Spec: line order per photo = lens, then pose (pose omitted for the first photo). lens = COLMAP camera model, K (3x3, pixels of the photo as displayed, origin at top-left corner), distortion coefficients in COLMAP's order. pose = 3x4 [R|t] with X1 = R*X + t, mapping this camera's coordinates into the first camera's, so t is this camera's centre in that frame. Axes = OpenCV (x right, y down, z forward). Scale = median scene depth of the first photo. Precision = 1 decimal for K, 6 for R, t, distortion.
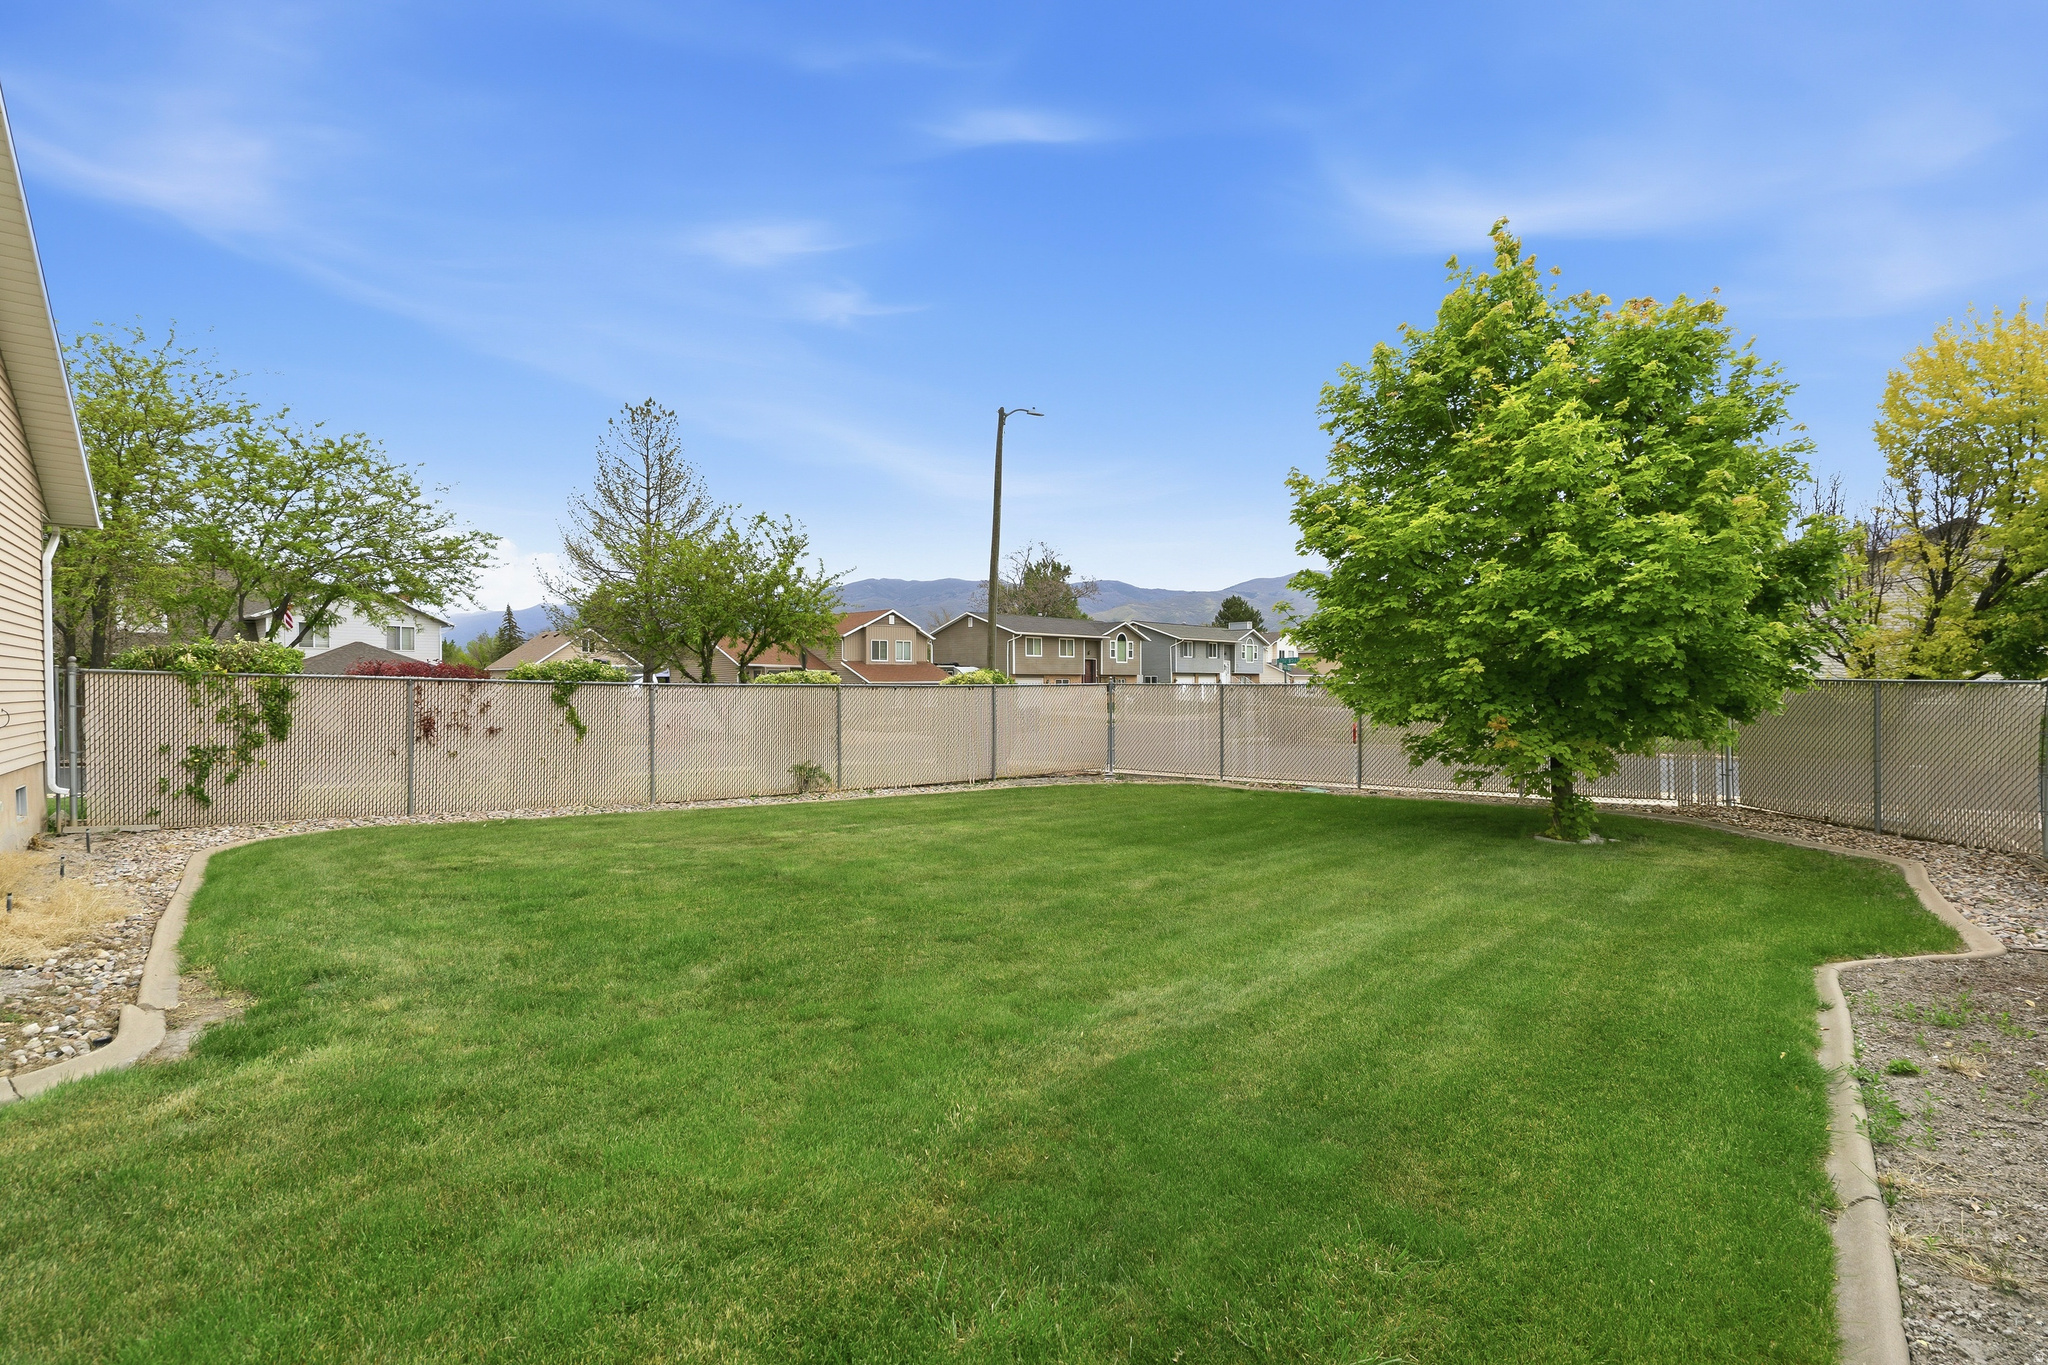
lens RADIAL K [[960.2, 0, 964.9], [0, 960.2, 717.9], [0, 0, 1]] dist [-0.000875, -0.000264]
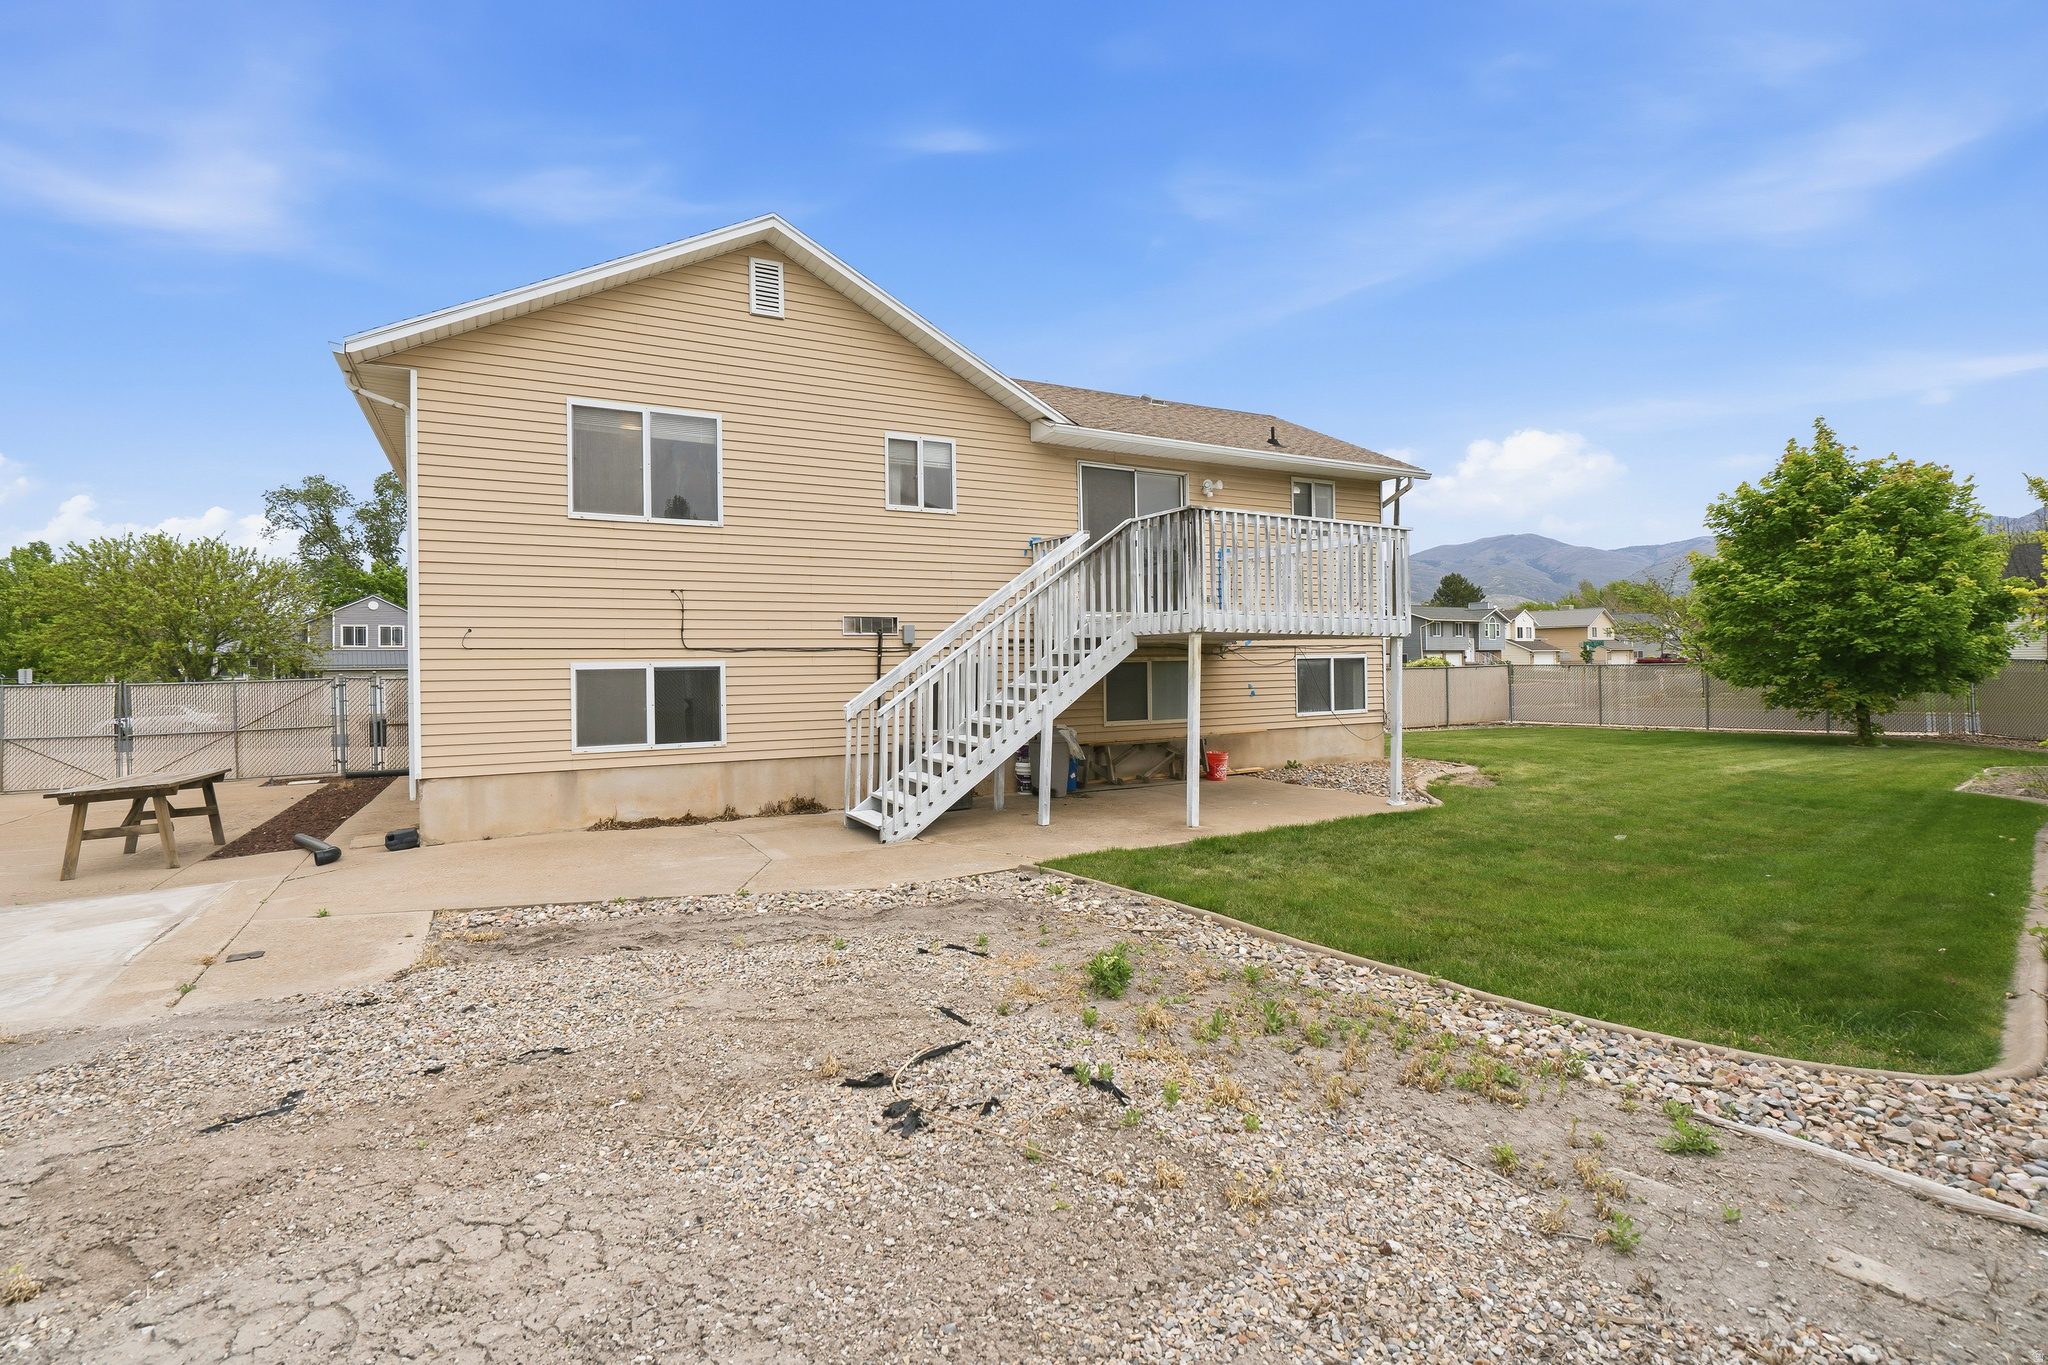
lens RADIAL K [[911.7, 0, 1013.2], [0, 911.7, 670.0], [0, 0, 1]] dist [0.001150, -0.000019]
pose [[0.986169, -0.011160, -0.165369, -0.798317], [0.006540, 0.999574, -0.028457, 0.017383], [0.165616, 0.026982, 0.985821, -1.147127]]
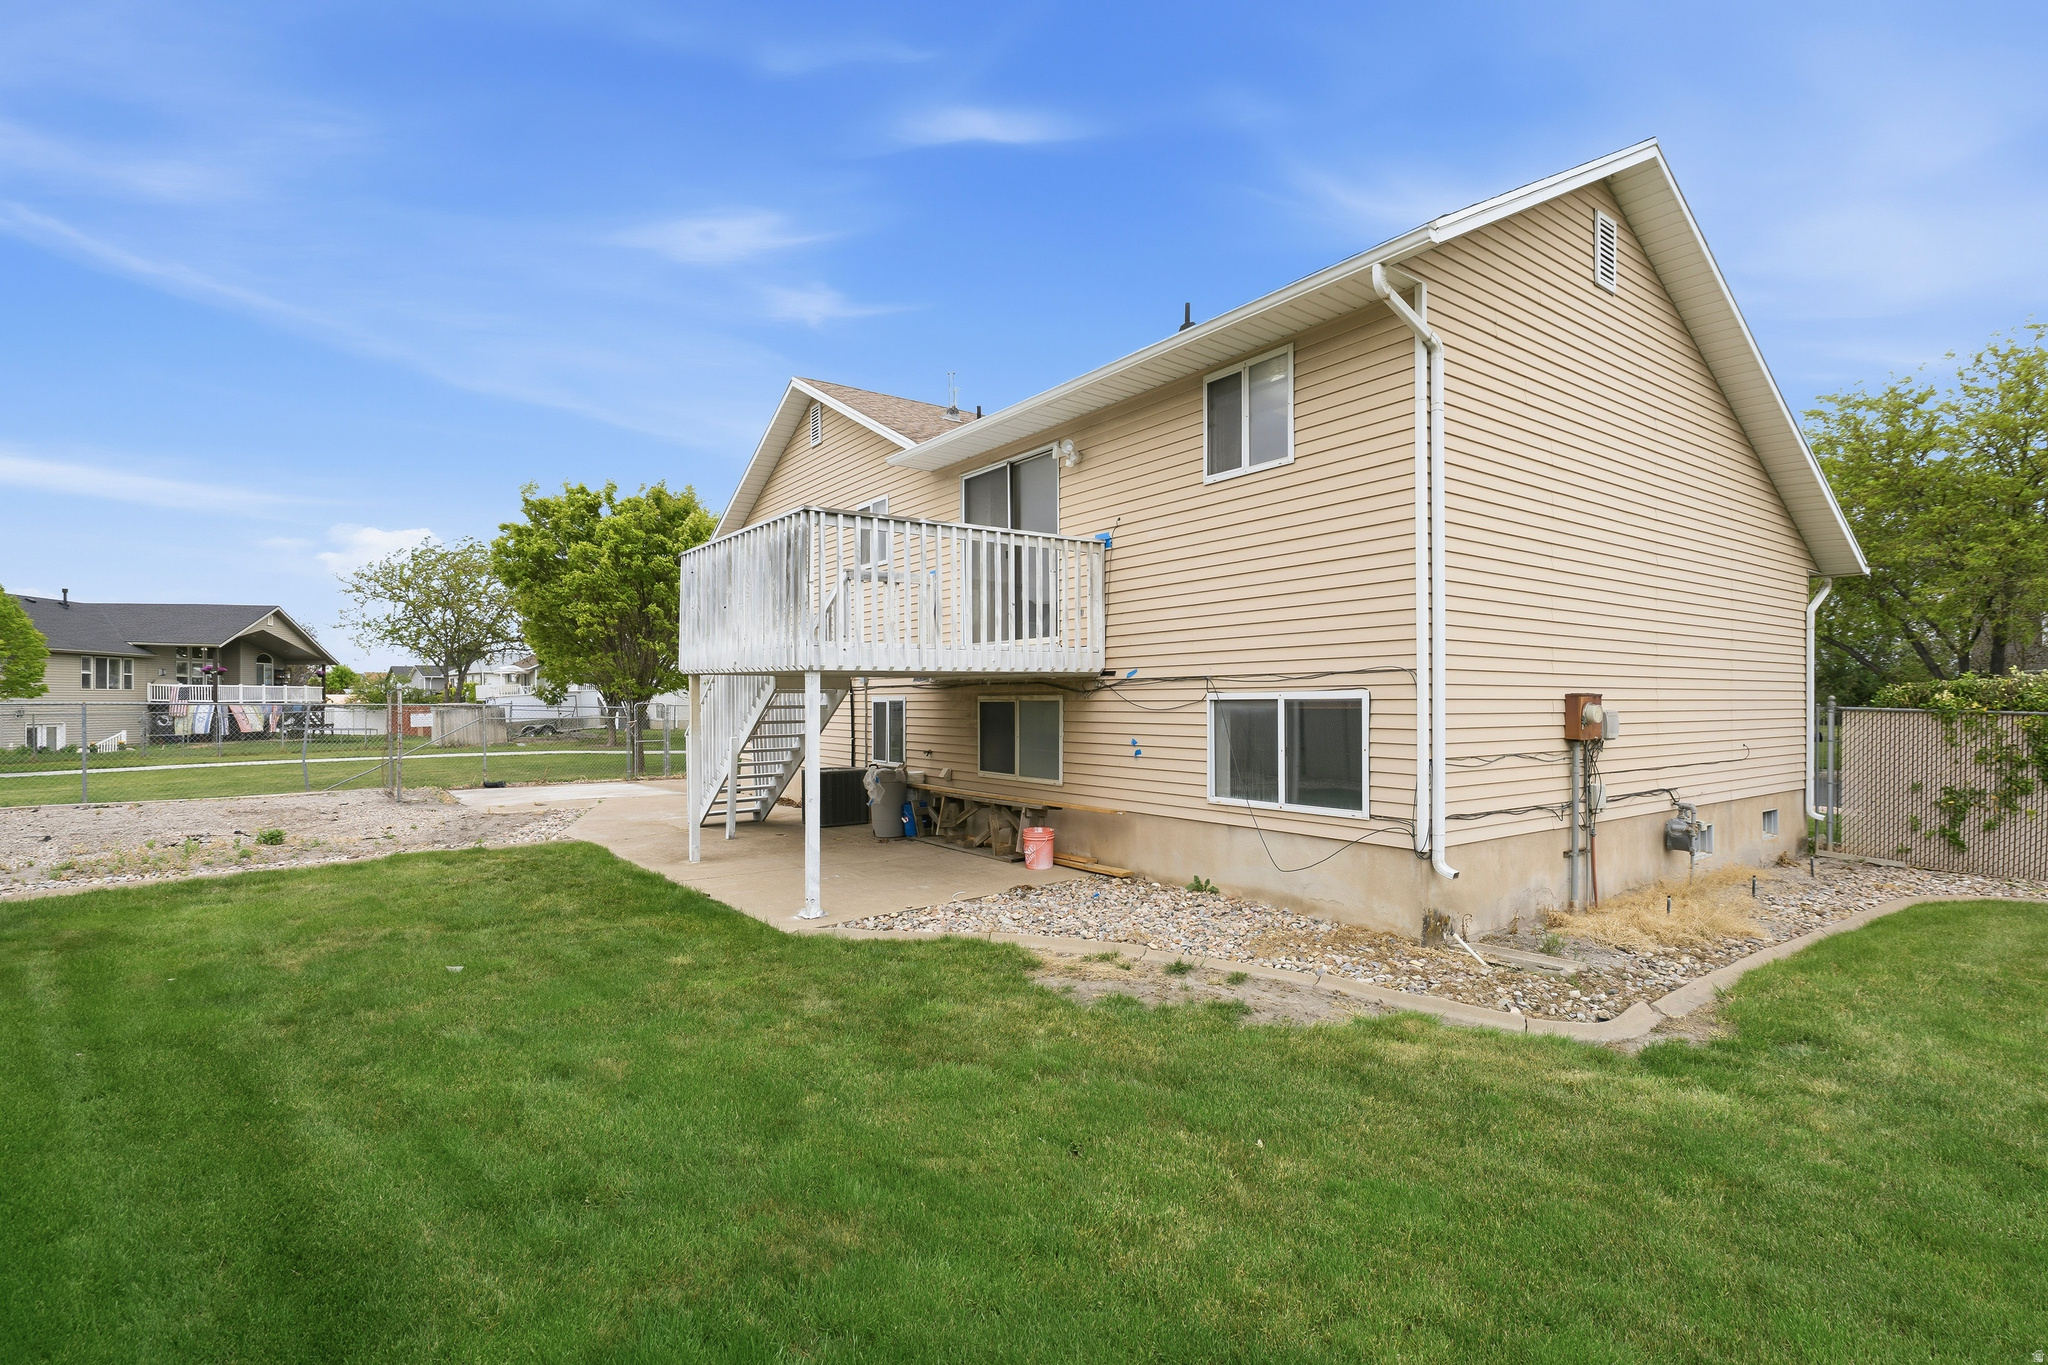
lens RADIAL K [[946.5, 0, 1020.8], [0, 946.5, 657.5], [0, 0, 1]] dist [0.000992, 0.000093]
pose [[-0.019949, -0.042124, -0.998913, 0.175641], [-0.032204, 0.998621, -0.041469, -0.031798], [0.999282, 0.031342, -0.021278, 0.087943]]
